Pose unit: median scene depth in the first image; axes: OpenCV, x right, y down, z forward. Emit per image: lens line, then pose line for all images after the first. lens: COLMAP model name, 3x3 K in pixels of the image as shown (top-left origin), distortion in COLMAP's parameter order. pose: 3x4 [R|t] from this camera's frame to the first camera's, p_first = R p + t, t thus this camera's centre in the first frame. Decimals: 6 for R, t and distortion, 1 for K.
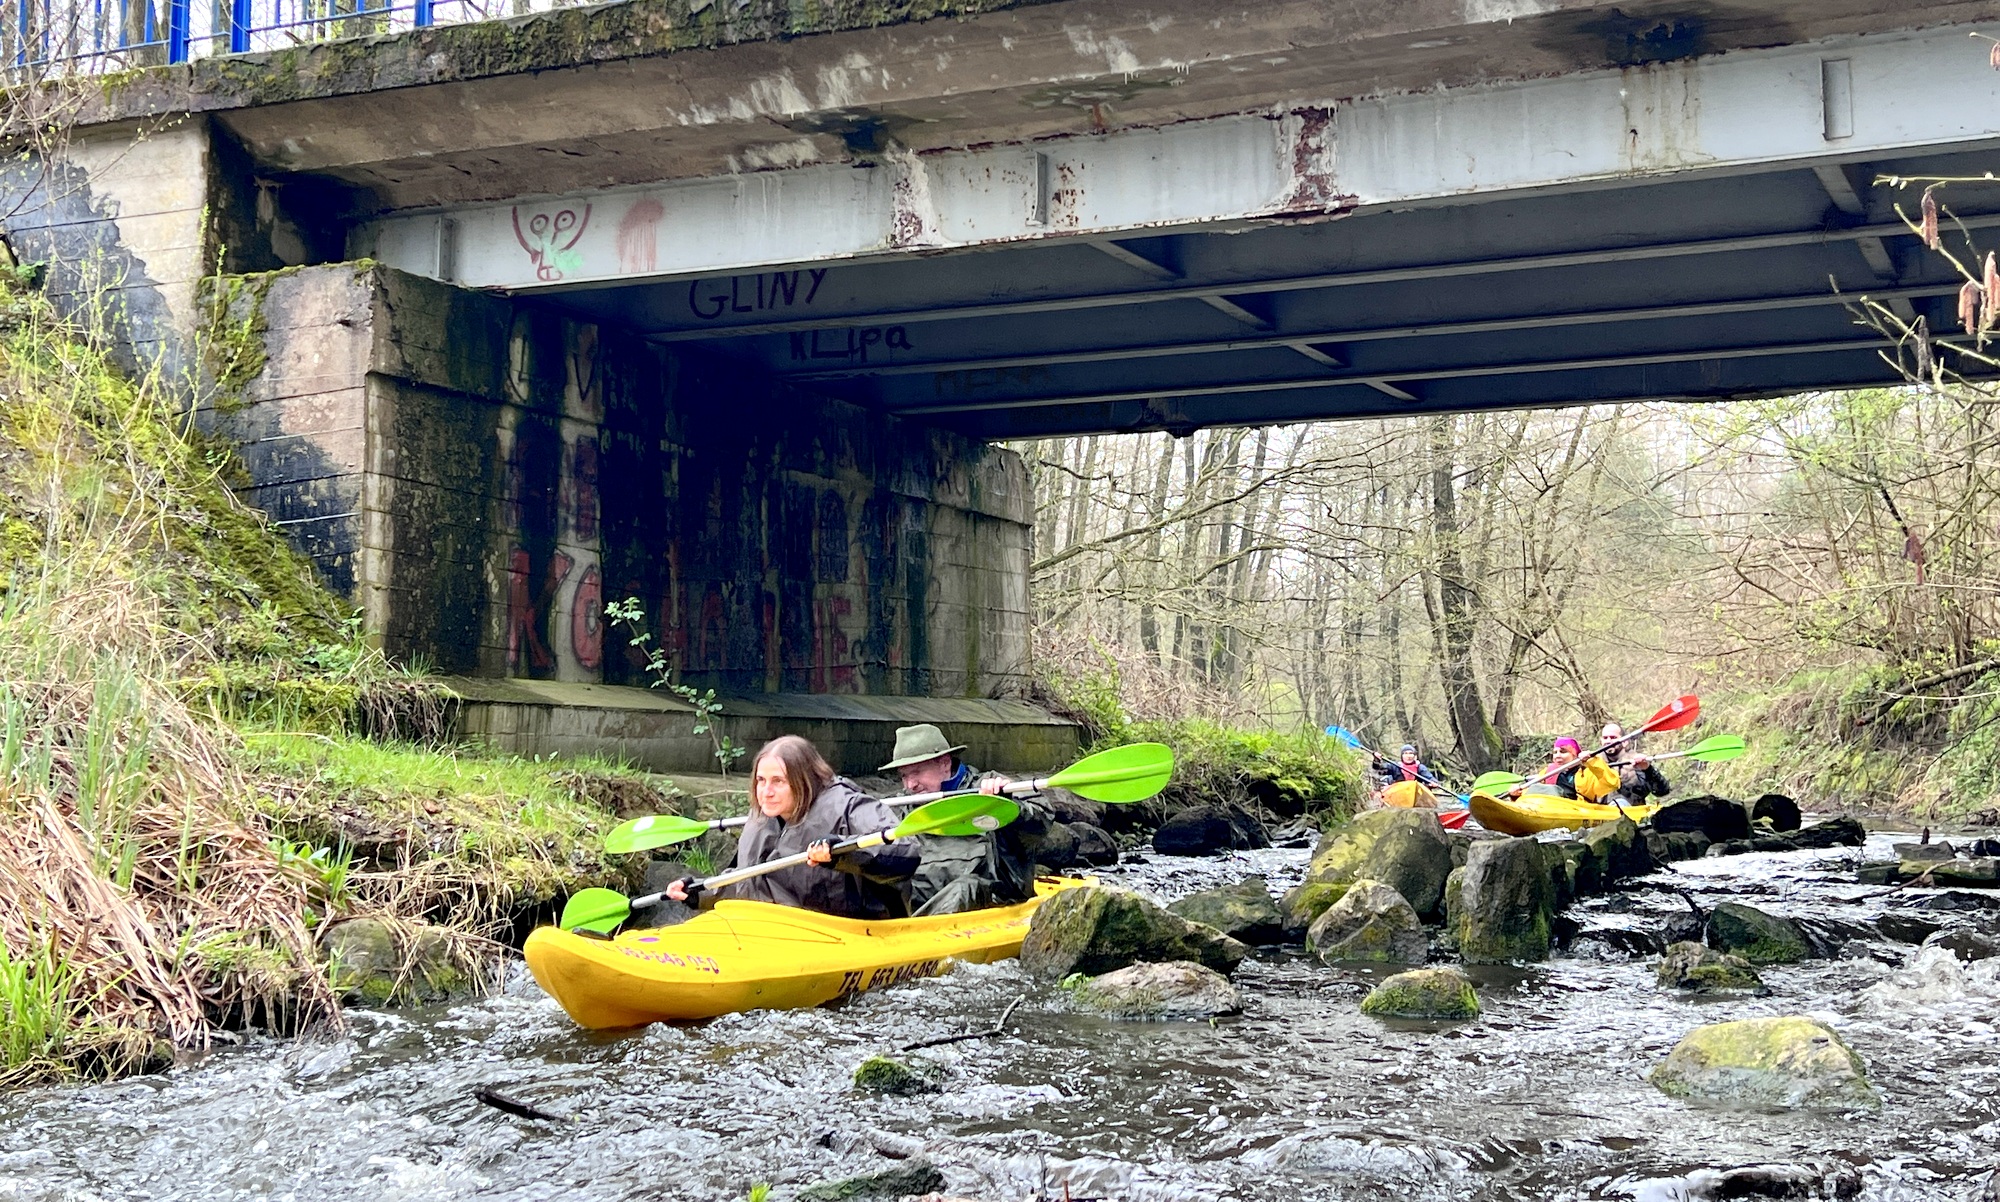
lens RADIAL K [[2452.8, 0, 1007.2], [0, 2452.8, 422.5], [0, 0, 1]] dist [0.182598, -0.559752]
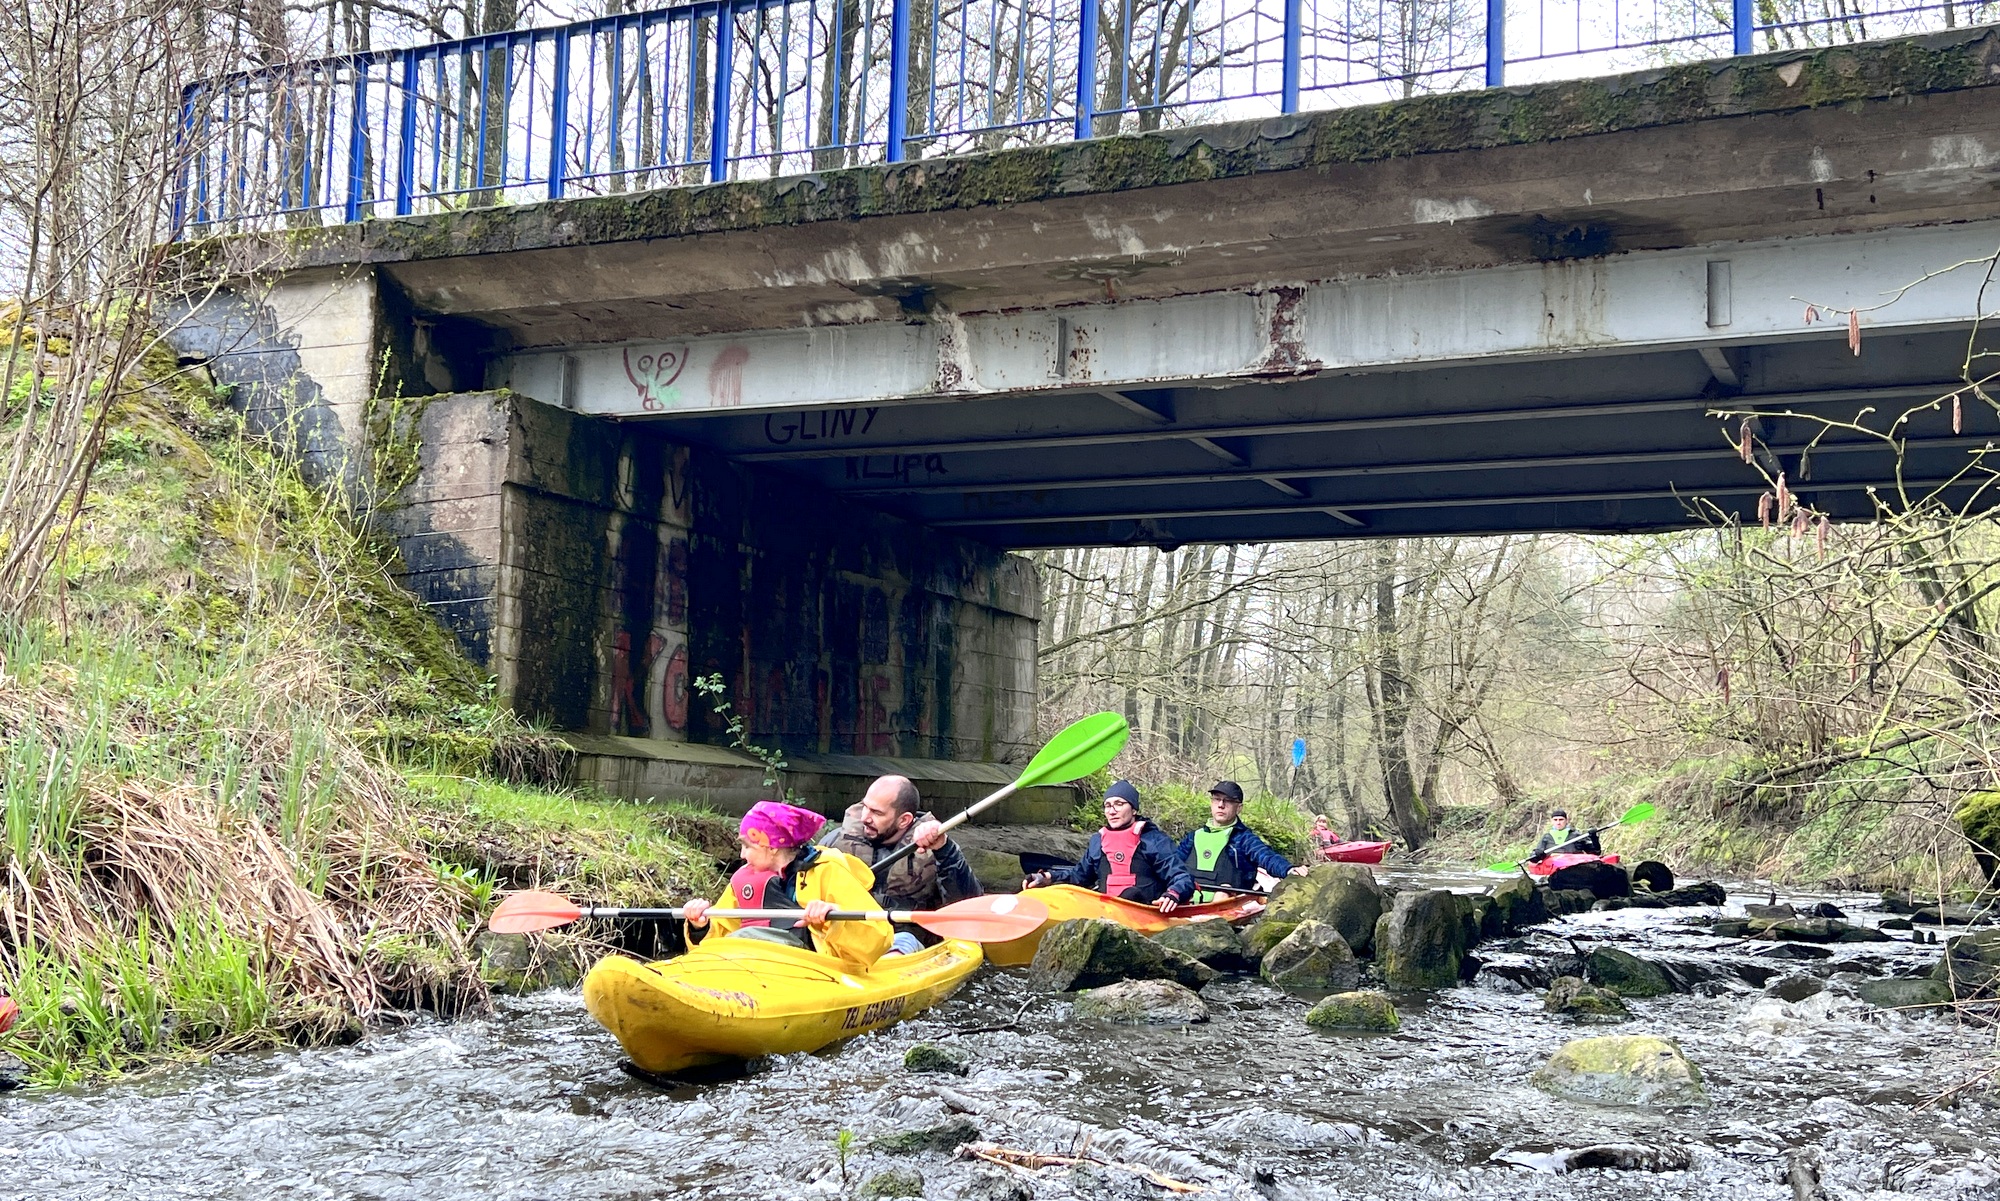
lens RADIAL K [[2093.3, 0, 995.2], [0, 2093.3, 577.3], [0, 0, 1]] dist [0.188589, -0.588854]
pose [[0.999568, 0.028114, -0.008588, -0.006107], [-0.027900, 0.999319, 0.024141, -0.005369], [0.009261, -0.023891, 0.999672, -0.037938]]
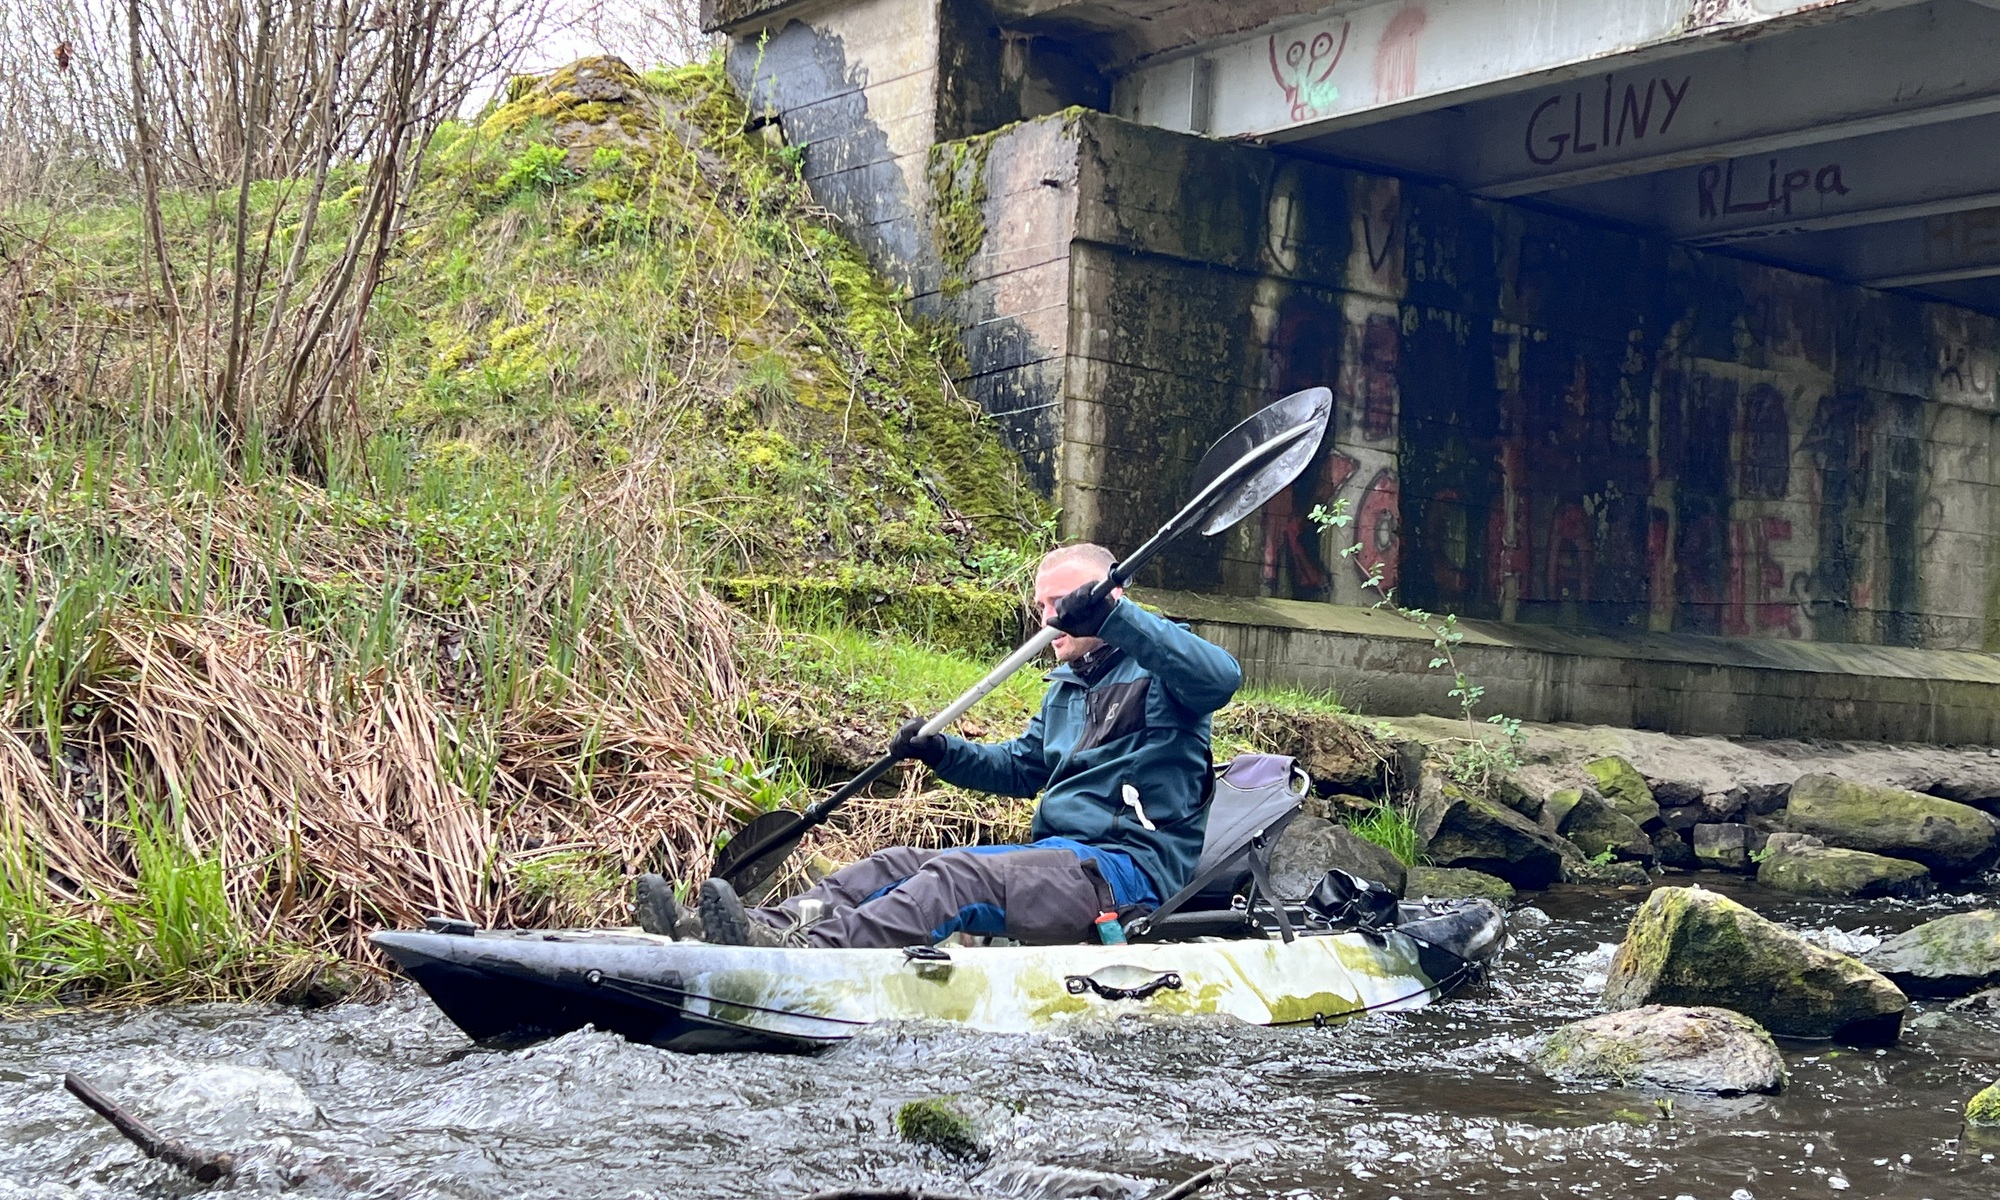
lens RADIAL K [[2500.7, 0, 953.8], [0, 2500.7, 606.6], [0, 0, 1]] dist [0.220245, -0.626556]
pose [[0.872942, 0.024564, -0.487206, 0.137246], [0.020462, 0.996009, 0.086880, 0.030267], [0.487395, -0.085811, 0.868955, 0.200206]]
